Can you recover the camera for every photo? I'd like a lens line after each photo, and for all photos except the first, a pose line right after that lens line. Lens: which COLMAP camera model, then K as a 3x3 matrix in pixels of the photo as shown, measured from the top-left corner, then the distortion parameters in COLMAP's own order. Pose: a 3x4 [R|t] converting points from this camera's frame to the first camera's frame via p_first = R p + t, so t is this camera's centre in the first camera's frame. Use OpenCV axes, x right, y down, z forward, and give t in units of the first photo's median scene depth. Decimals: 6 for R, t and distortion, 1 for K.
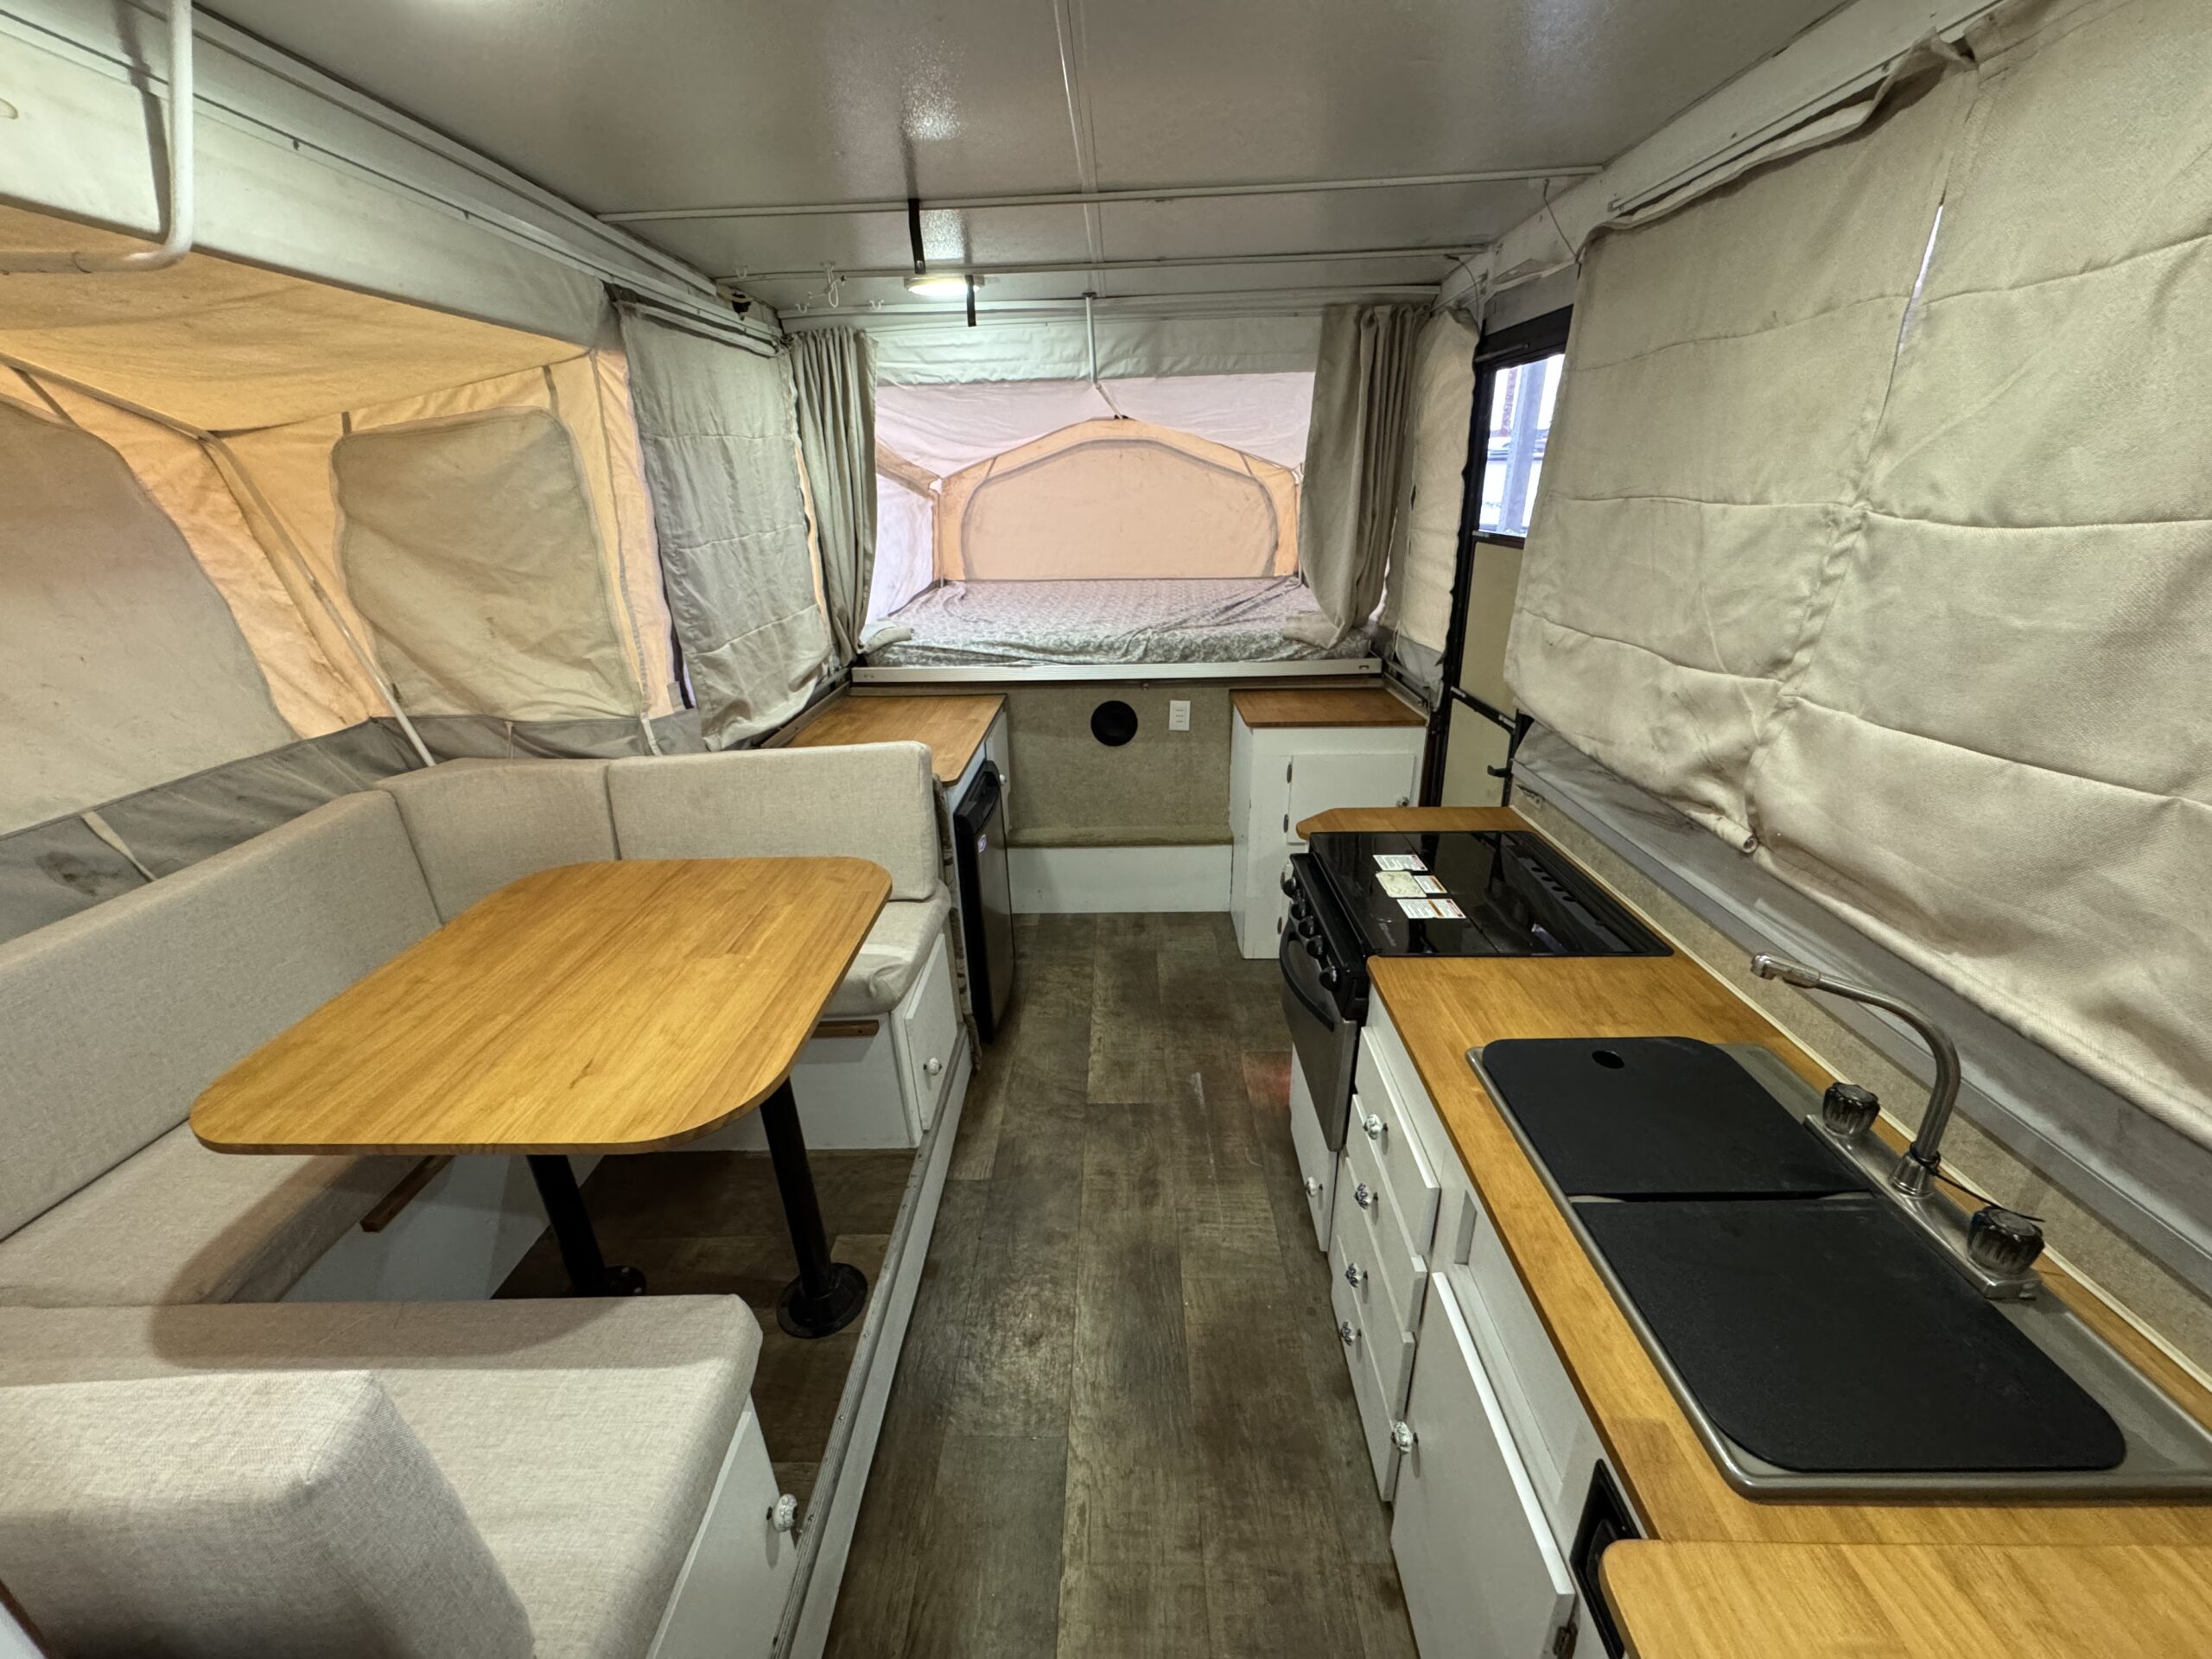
lens RADIAL K [[883.2, 0, 1109.2], [0, 883.2, 840.4], [0, 0, 1]] dist [-0.000891, 0.000058]
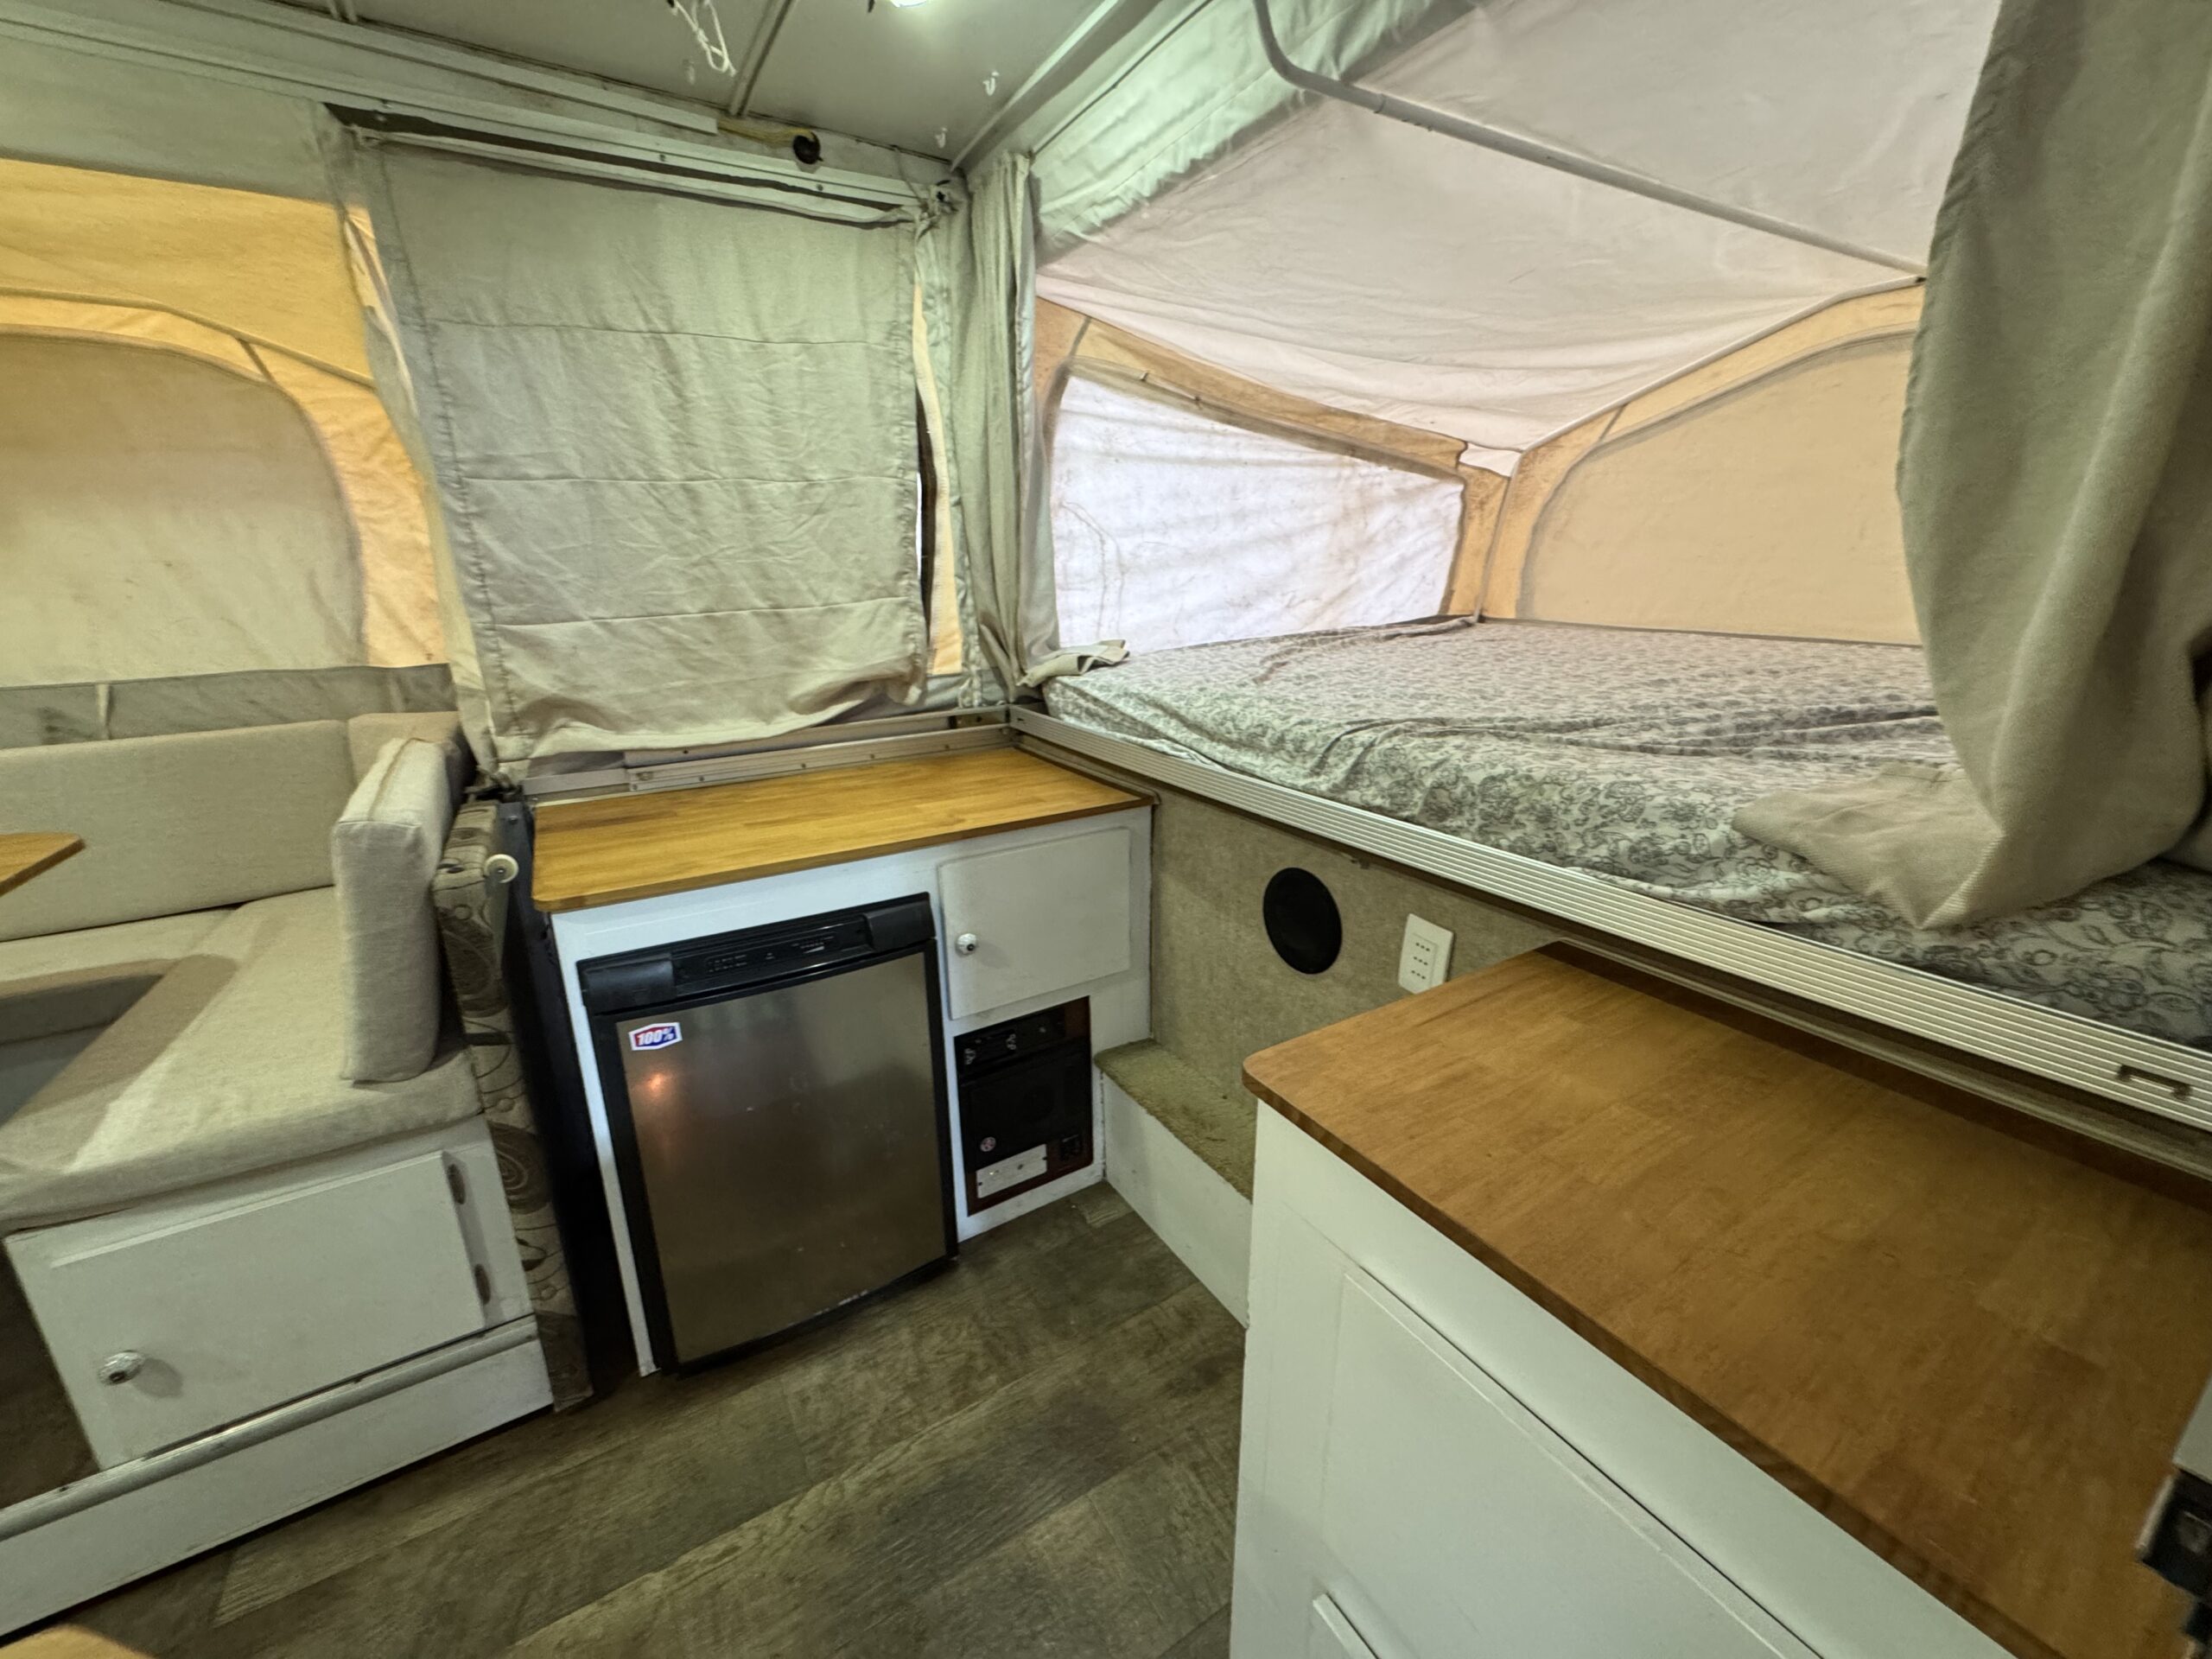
lens RADIAL K [[883.2, 0, 1102.5], [0, 883.2, 836.3], [0, 0, 1]] dist [-0.000891, 0.000058]
pose [[0.532074, 0.264165, -0.804434, 0.304804], [-0.316981, 0.943139, 0.100054, -0.192217], [0.785124, 0.201755, 0.585555, 0.690544]]
